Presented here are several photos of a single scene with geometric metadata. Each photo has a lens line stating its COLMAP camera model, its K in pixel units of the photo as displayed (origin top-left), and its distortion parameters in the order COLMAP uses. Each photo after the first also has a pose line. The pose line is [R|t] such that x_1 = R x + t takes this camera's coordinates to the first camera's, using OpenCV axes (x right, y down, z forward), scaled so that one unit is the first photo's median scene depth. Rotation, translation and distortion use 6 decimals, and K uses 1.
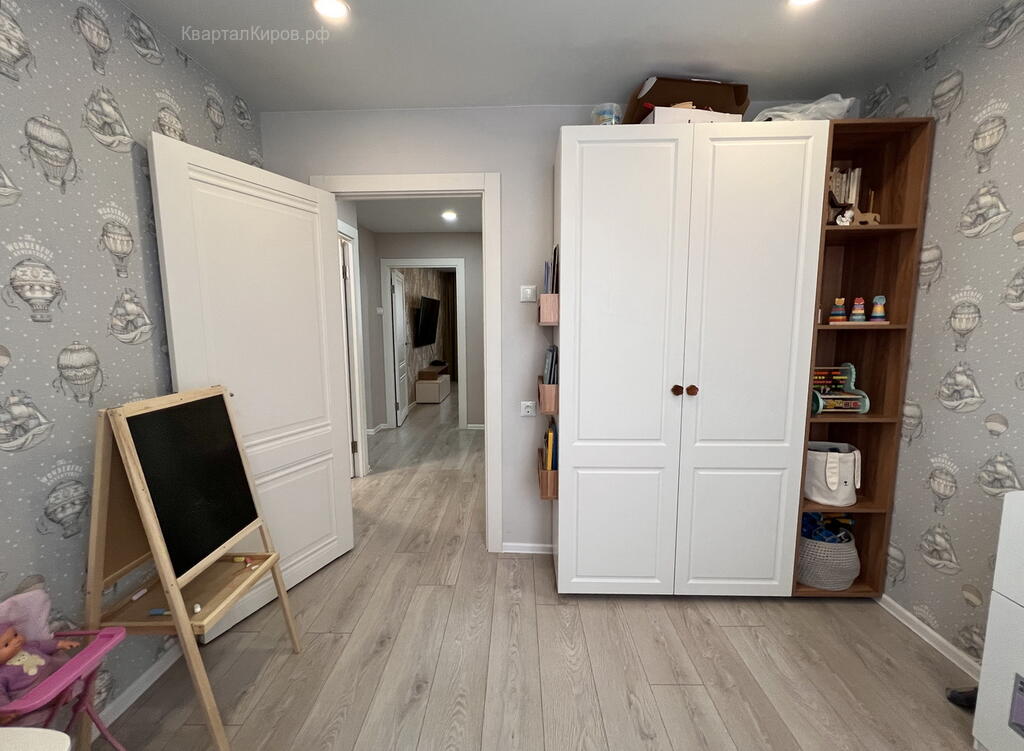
lens RADIAL K [[413.2, 0, 512.0], [0, 413.2, 376.6], [0, 0, 1]] dist [-0.003313, 0.000747]
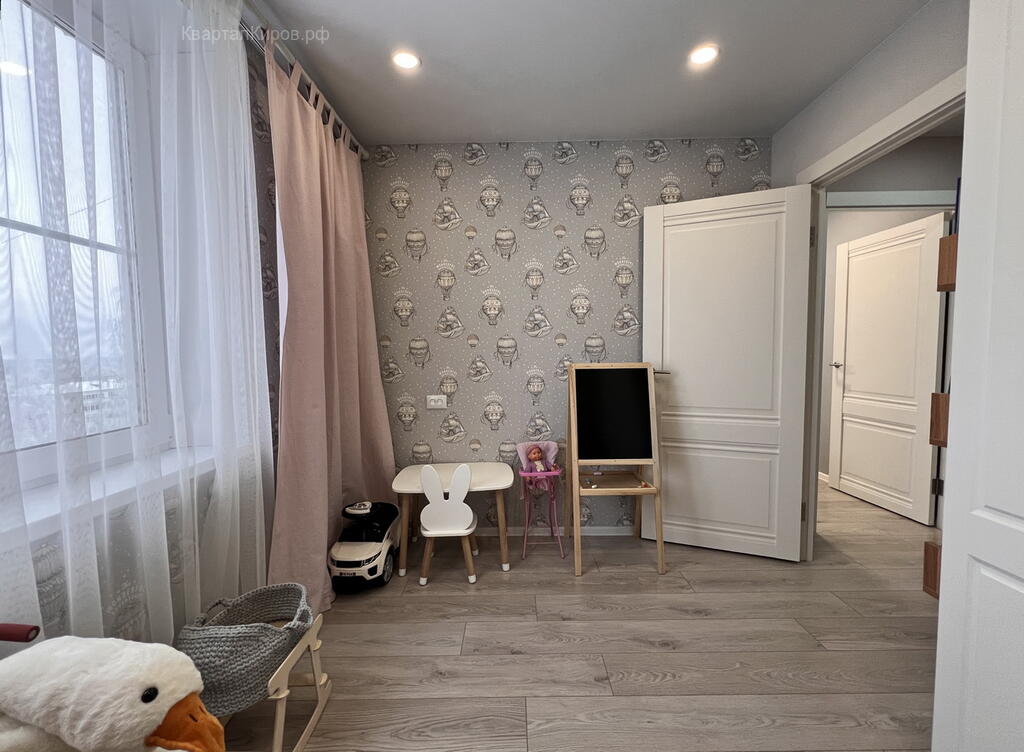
lens RADIAL K [[413.2, 0, 519.1], [0, 413.2, 377.3], [0, 0, 1]] dist [-0.003313, 0.000747]
pose [[0.034882, 0.065536, -0.997240, 0.810943], [-0.113049, 0.991702, 0.061218, 0.037975], [0.992977, 0.110601, 0.042001, 0.506218]]
